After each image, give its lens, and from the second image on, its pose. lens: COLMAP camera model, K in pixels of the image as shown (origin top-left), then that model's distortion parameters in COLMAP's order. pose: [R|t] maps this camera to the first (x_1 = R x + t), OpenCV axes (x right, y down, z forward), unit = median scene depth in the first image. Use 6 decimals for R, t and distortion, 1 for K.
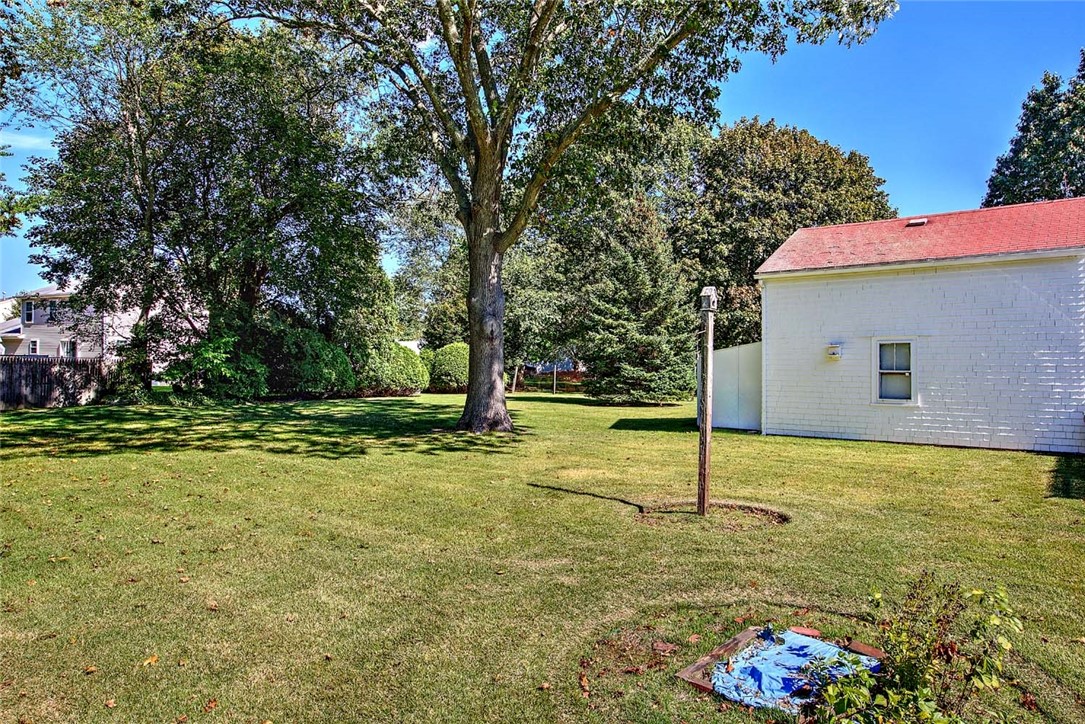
lens RADIAL K [[698.3, 0, 543.9], [0, 698.3, 363.1], [0, 0, 1]] dist [-0.008534, -0.004249]
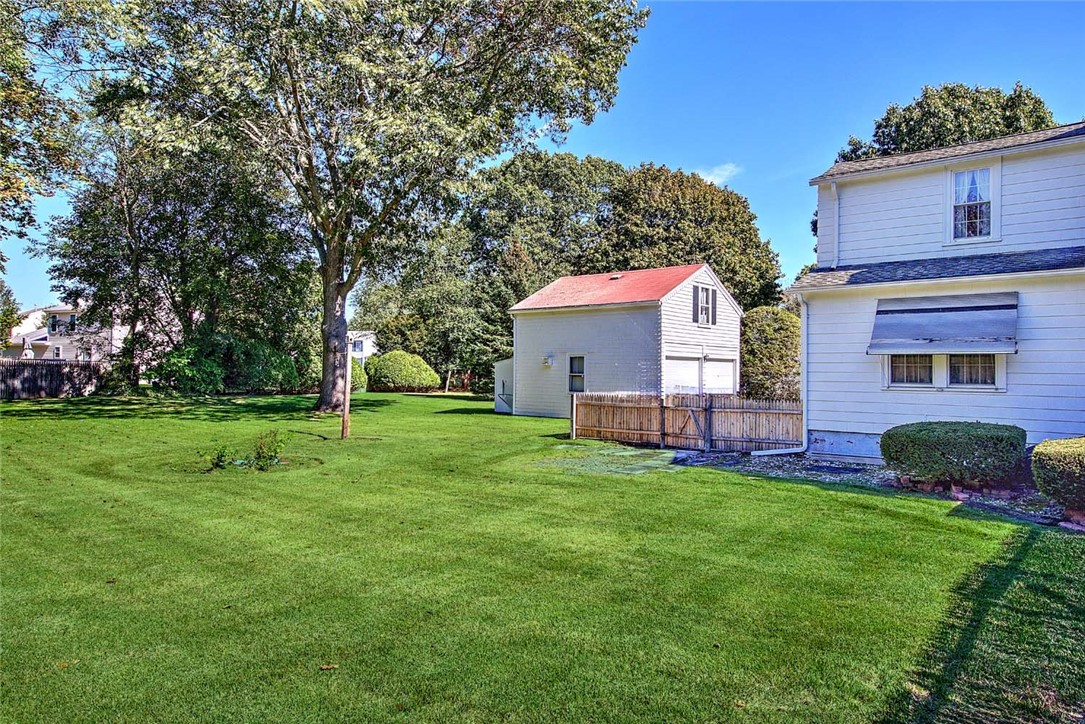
lens RADIAL K [[698.3, 0, 543.3], [0, 698.3, 360.3], [0, 0, 1]] dist [-0.008534, -0.004249]
pose [[0.999415, 0.006557, -0.033554, 0.254629], [-0.006956, 0.999906, -0.011789, -0.000375], [0.033474, 0.012016, 0.999367, -0.306373]]
